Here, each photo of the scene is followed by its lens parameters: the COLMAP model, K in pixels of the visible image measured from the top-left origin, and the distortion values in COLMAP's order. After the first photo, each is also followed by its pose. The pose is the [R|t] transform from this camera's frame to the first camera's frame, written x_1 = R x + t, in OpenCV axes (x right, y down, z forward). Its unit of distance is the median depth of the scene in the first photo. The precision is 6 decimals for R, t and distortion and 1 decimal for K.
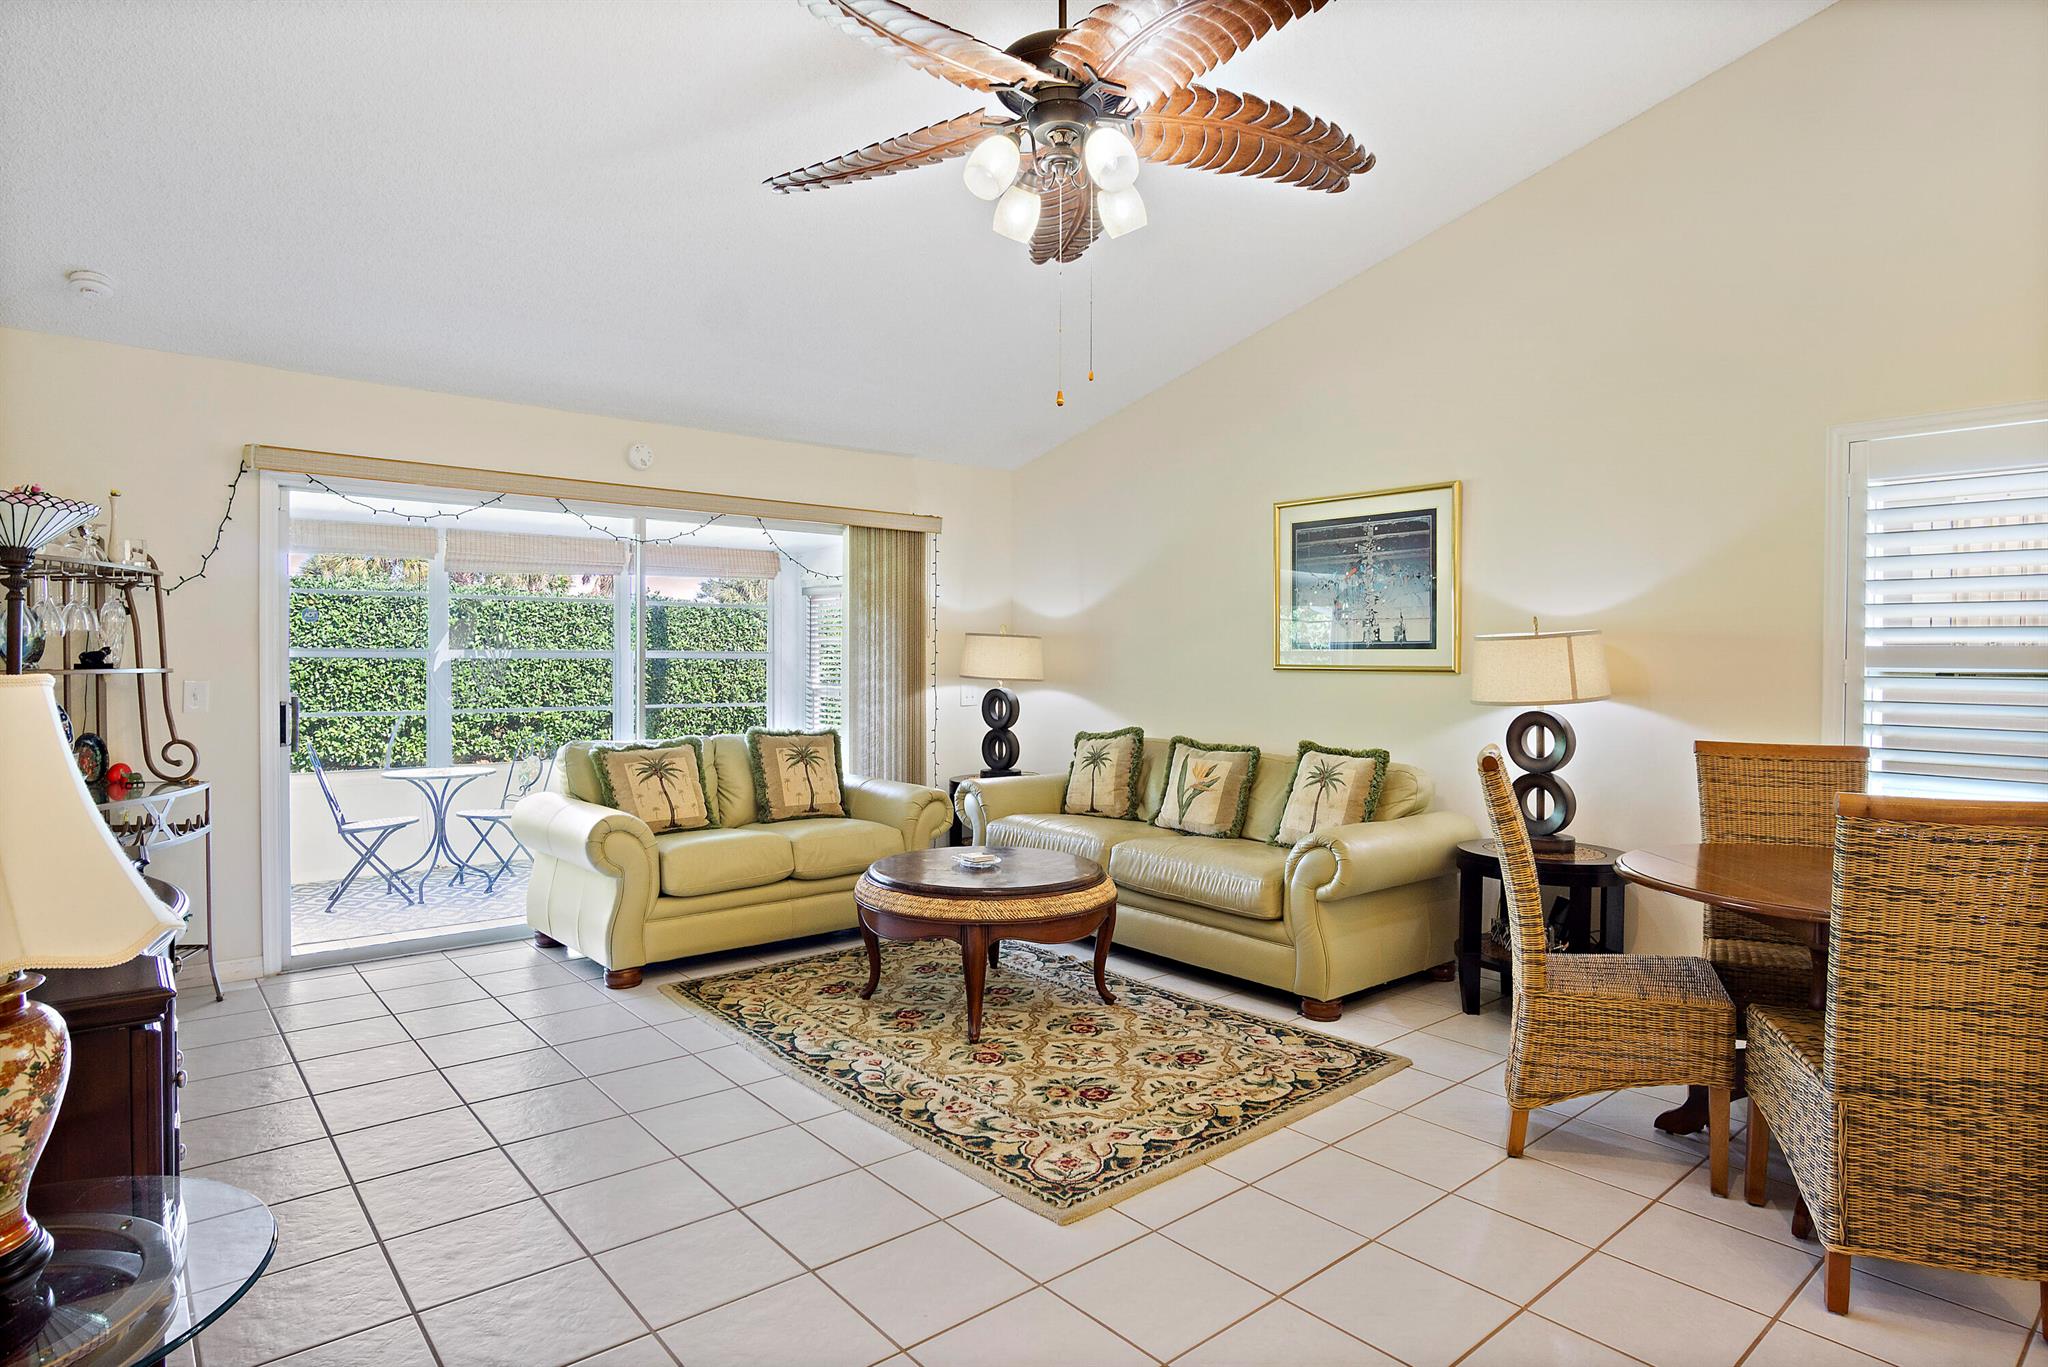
lens RADIAL K [[1119.1, 0, 1020.2], [0, 1119.1, 669.8], [0, 0, 1]] dist [-0.030699, 0.006973]
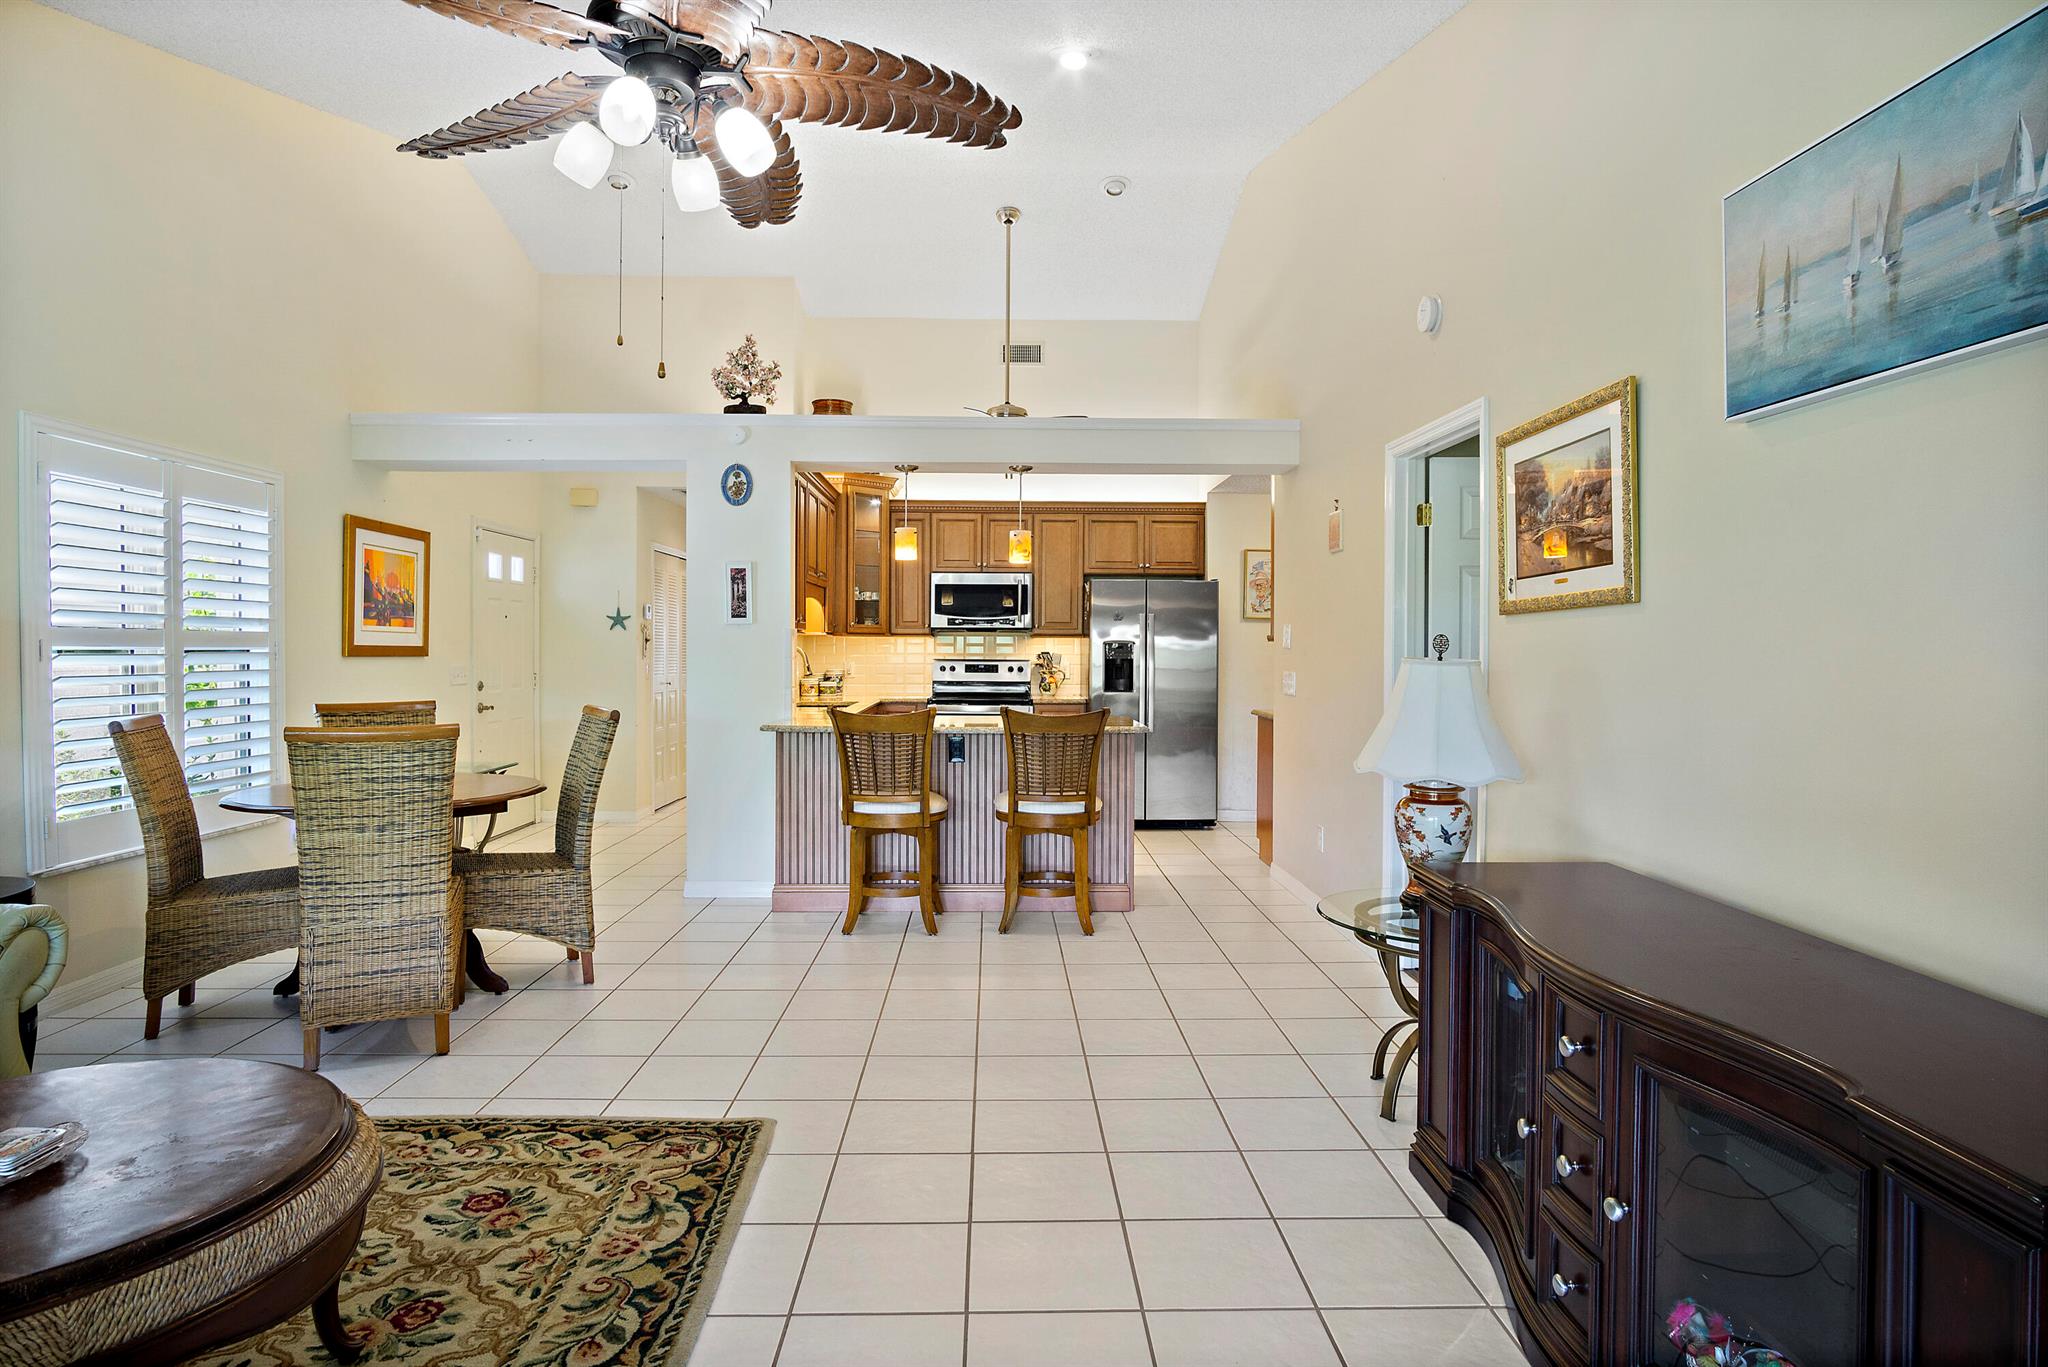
lens RADIAL K [[1119.1, 0, 1017.4], [0, 1119.1, 650.8], [0, 0, 1]] dist [-0.030699, 0.006973]
pose [[-0.781481, -0.011218, 0.623829, -0.464363], [-0.002990, 0.999894, 0.014235, -0.011252], [-0.623922, 0.009259, -0.781431, 0.908302]]
